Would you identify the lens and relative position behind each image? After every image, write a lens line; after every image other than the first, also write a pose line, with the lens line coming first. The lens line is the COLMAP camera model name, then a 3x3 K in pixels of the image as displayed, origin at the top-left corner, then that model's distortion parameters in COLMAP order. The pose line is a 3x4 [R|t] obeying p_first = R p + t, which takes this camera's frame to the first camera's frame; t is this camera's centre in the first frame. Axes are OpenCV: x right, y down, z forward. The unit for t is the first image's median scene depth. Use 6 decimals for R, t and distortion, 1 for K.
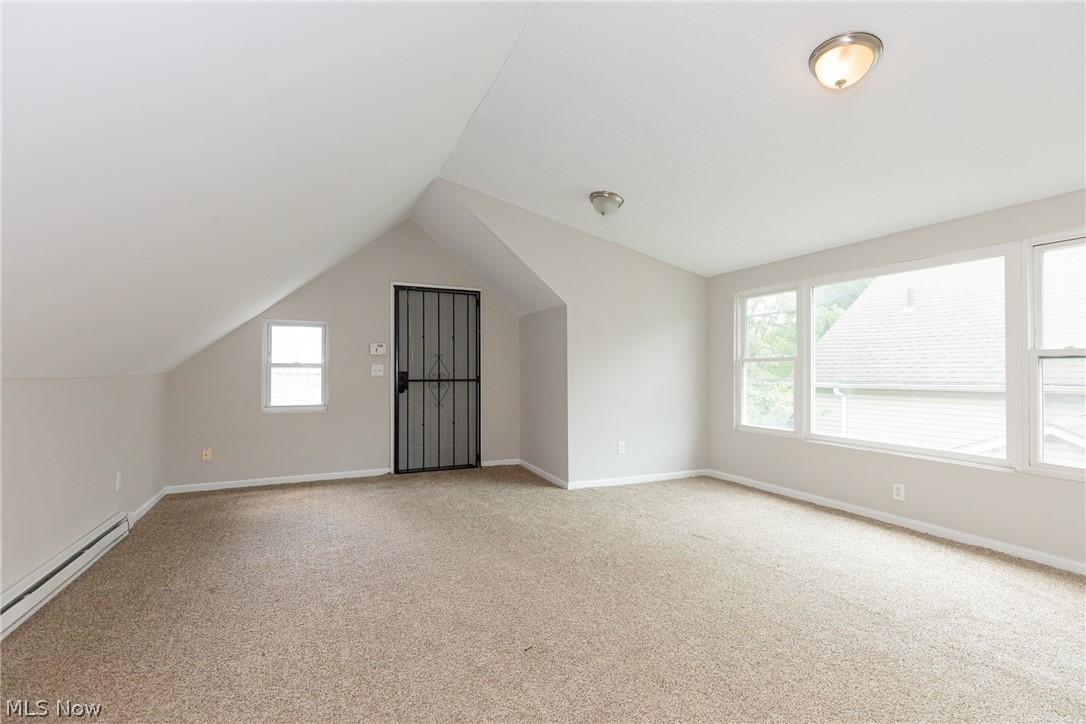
lens RADIAL K [[485.8, 0, 541.2], [0, 485.8, 365.8], [0, 0, 1]] dist [0.006280, -0.000406]
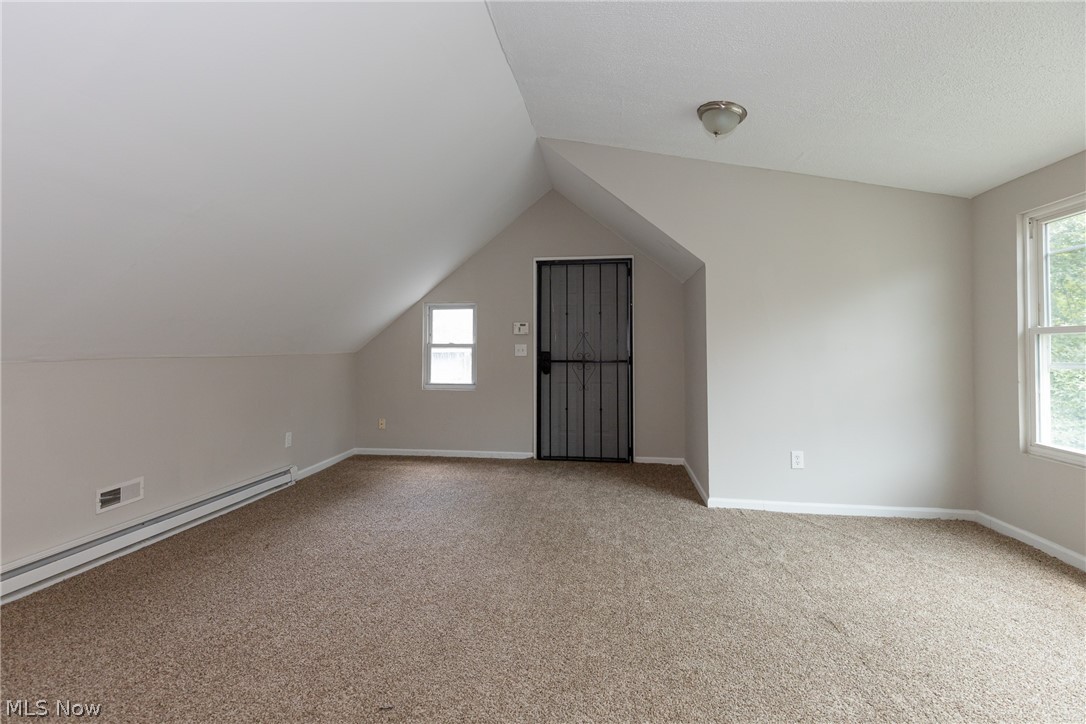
lens RADIAL K [[503.8, 0, 531.6], [0, 503.8, 343.7], [0, 0, 1]] dist [0.003530, -0.000323]
pose [[0.838454, -0.009553, -0.544889, 0.236598], [0.007425, 0.999954, -0.006106, 0.002342], [0.544922, 0.001073, 0.838486, 0.175057]]
